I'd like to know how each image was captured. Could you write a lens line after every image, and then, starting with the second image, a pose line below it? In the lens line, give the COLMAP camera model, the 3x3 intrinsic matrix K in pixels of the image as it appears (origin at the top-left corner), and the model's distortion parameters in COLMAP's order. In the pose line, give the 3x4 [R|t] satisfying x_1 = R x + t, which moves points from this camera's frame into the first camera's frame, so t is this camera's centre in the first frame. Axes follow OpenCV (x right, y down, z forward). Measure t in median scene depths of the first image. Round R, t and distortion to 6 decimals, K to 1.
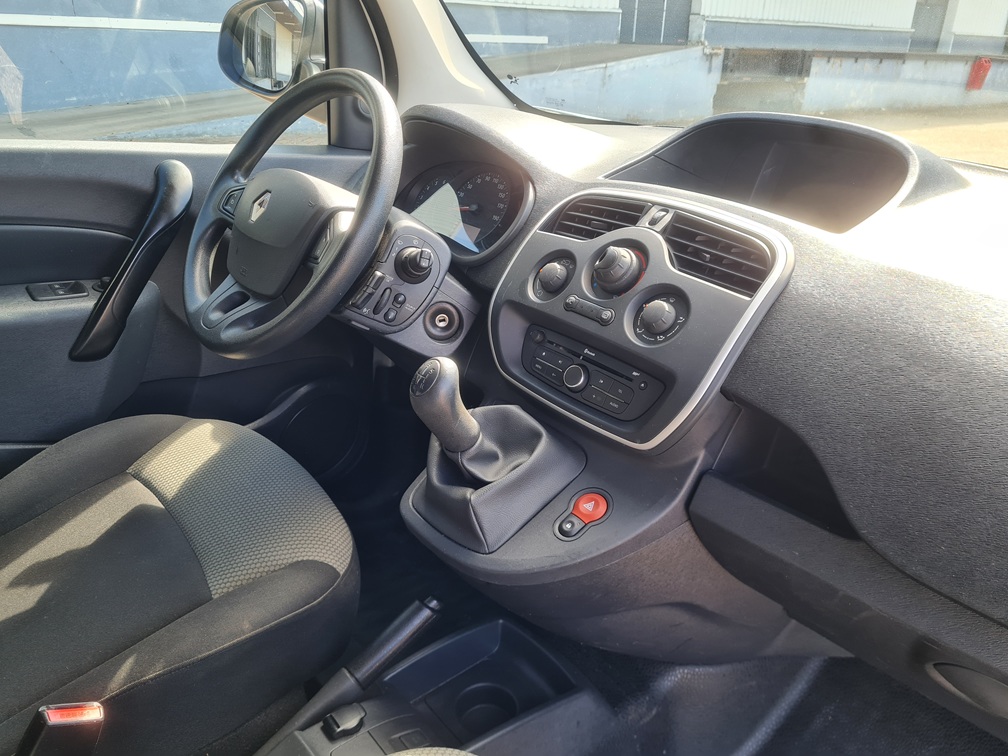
lens RADIAL K [[787.6, 0, 508.4], [0, 787.6, 390.7], [0, 0, 1]] dist [0.028191, -0.007354]
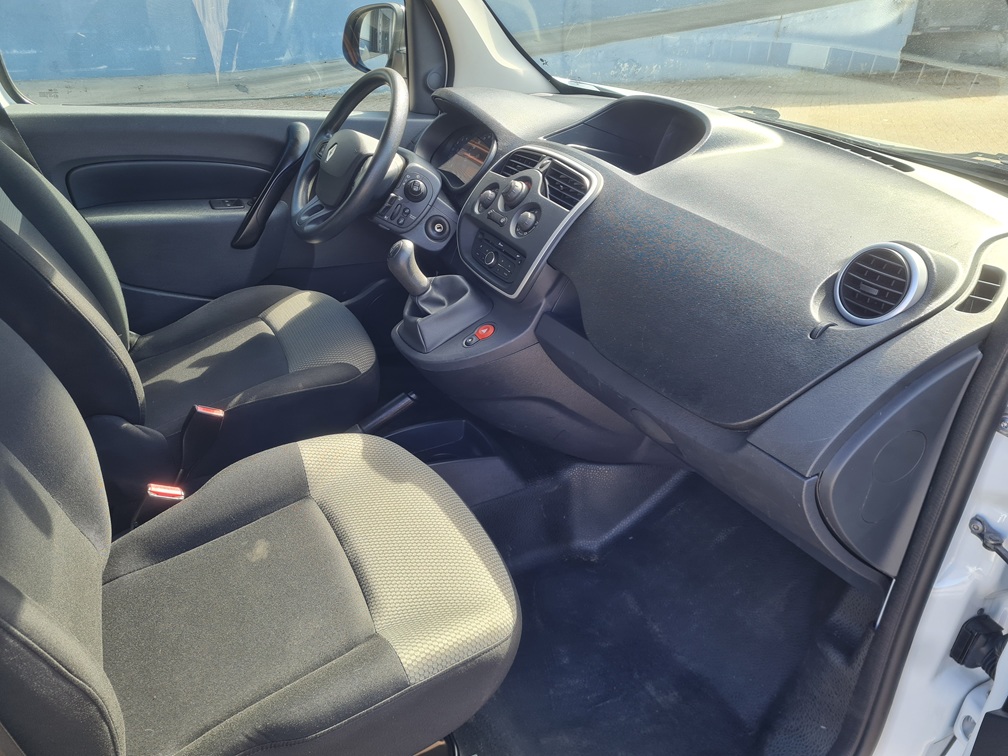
lens RADIAL K [[766.5, 0, 504.0], [0, 766.5, 378.0], [0, 0, 1]] dist [0.038975, -0.006773]
pose [[0.975675, 0.078383, -0.204731, 0.418885], [-0.068908, 0.996213, 0.053015, 0.132161], [0.208111, -0.037618, 0.977382, -0.541701]]
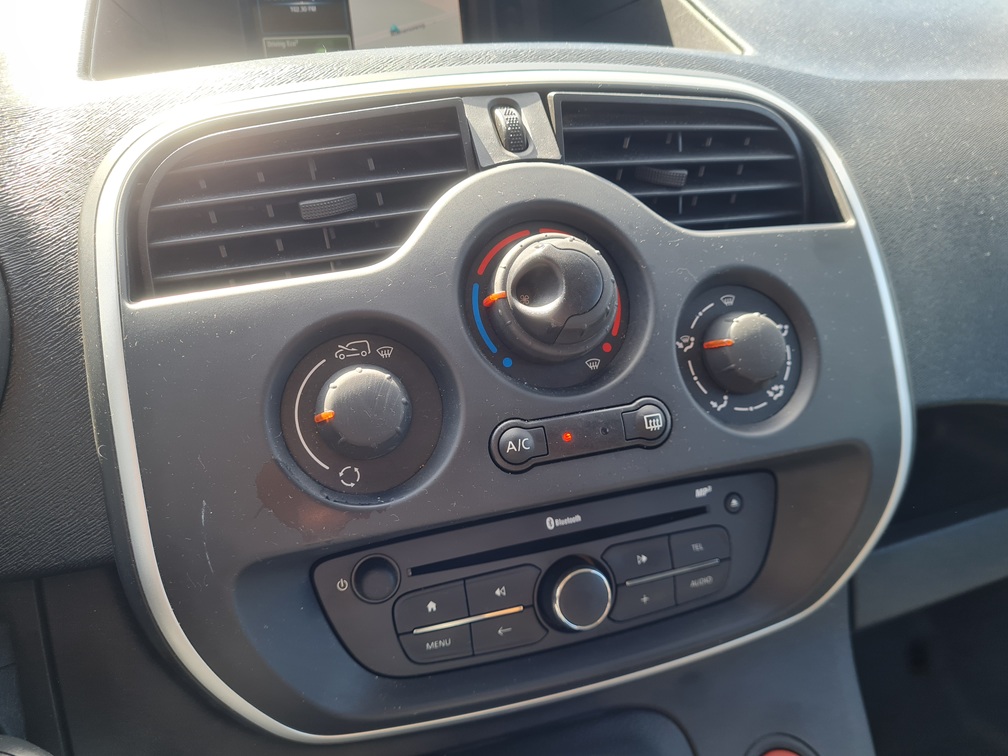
lens RADIAL K [[766.5, 0, 504.0], [0, 766.5, 378.0], [0, 0, 1]] dist [0.038975, -0.006773]
pose [[0.382243, -0.538886, 0.750661, -0.134068], [0.387113, 0.831014, 0.399449, -0.238416], [-0.839067, 0.137904, 0.526259, 0.736693]]
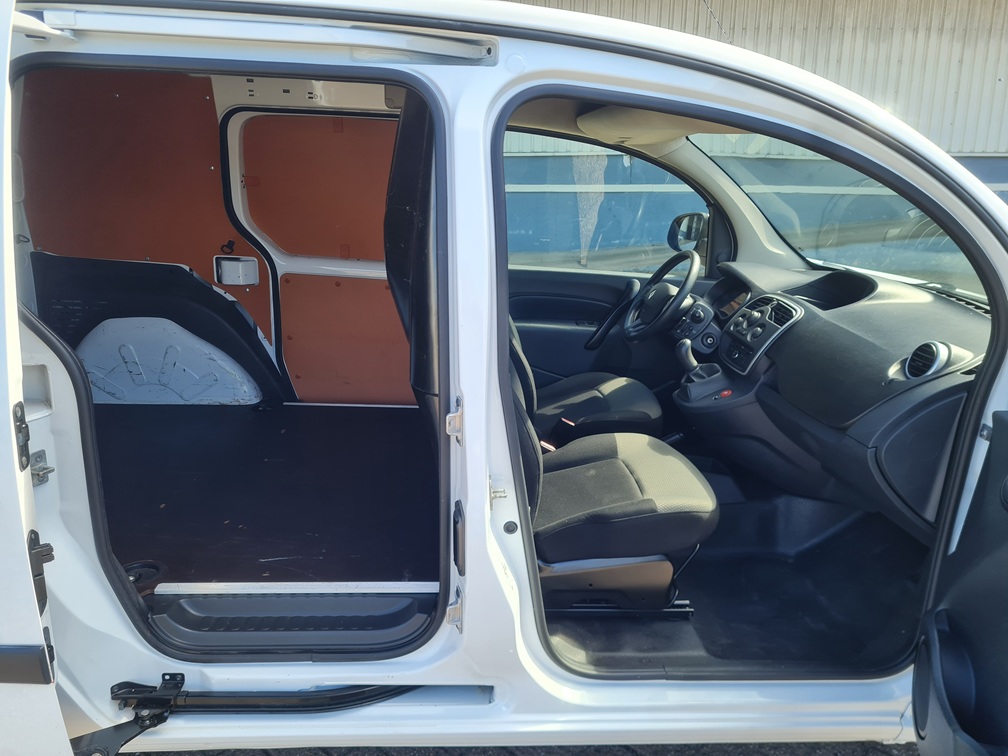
lens RADIAL K [[756.9, 0, 504.3], [0, 756.9, 367.6], [0, 0, 1]] dist [0.002792, -0.004452]
pose [[0.811988, 0.111870, -0.572852, 0.888026], [-0.215348, 0.969637, -0.115887, 0.478343], [0.542495, 0.217461, 0.811425, -1.528018]]
